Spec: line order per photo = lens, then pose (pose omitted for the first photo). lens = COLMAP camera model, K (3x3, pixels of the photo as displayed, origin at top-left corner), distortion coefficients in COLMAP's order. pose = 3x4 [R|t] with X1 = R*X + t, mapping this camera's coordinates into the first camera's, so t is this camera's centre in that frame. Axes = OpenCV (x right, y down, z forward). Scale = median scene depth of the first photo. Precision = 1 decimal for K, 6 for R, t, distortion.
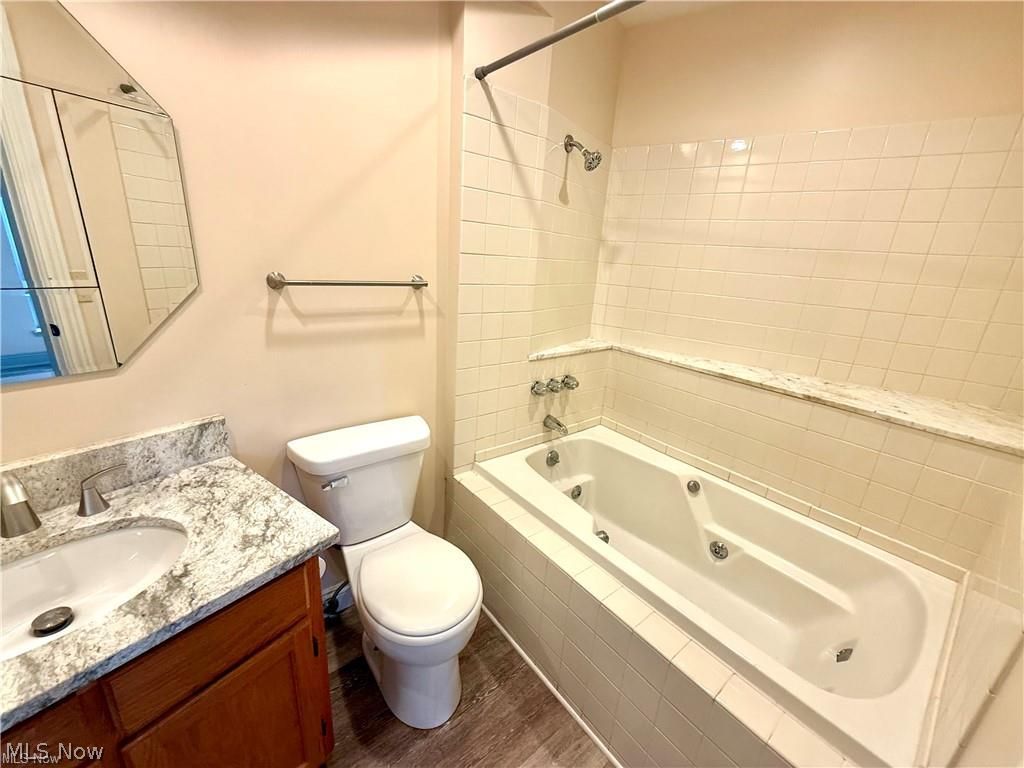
lens RADIAL K [[408.0, 0, 513.6], [0, 408.0, 384.9], [0, 0, 1]] dist [-0.000546, 0.000533]
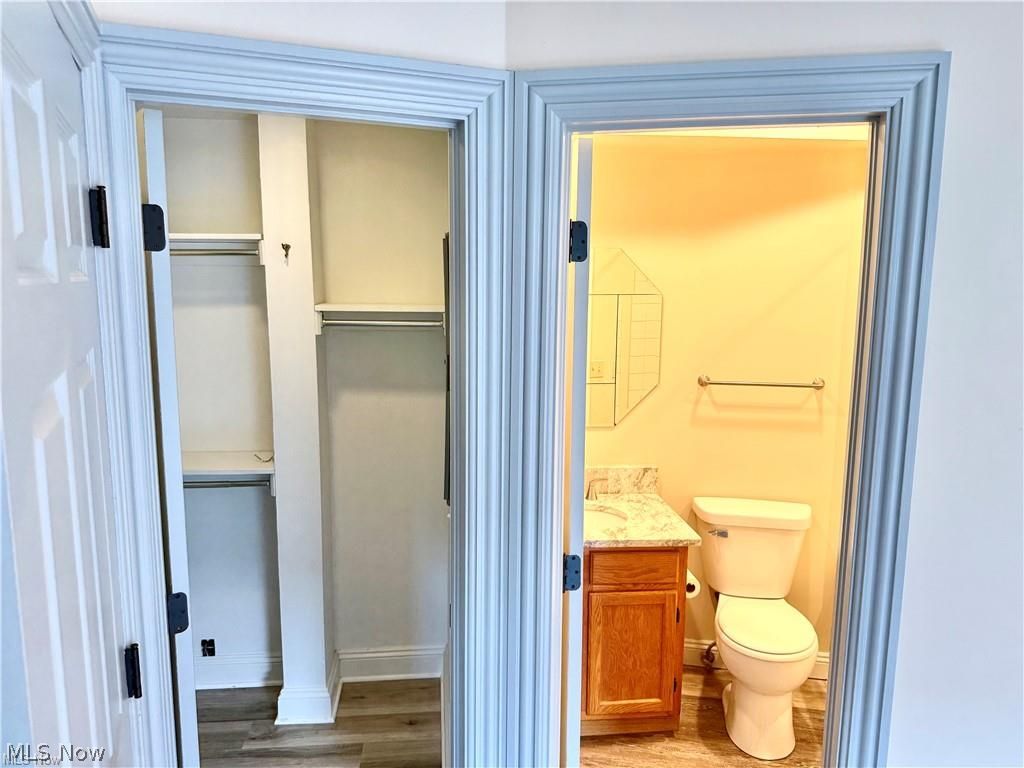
lens RADIAL K [[713.2, 0, 512.0], [0, 713.2, 384.0], [0, 0, 1]] dist [0.178705, -0.337929]
pose [[0.640930, 0.050829, -0.765915, 1.028254], [-0.198298, 0.974899, -0.101241, 0.164281], [0.741544, 0.216768, 0.634921, -1.230324]]
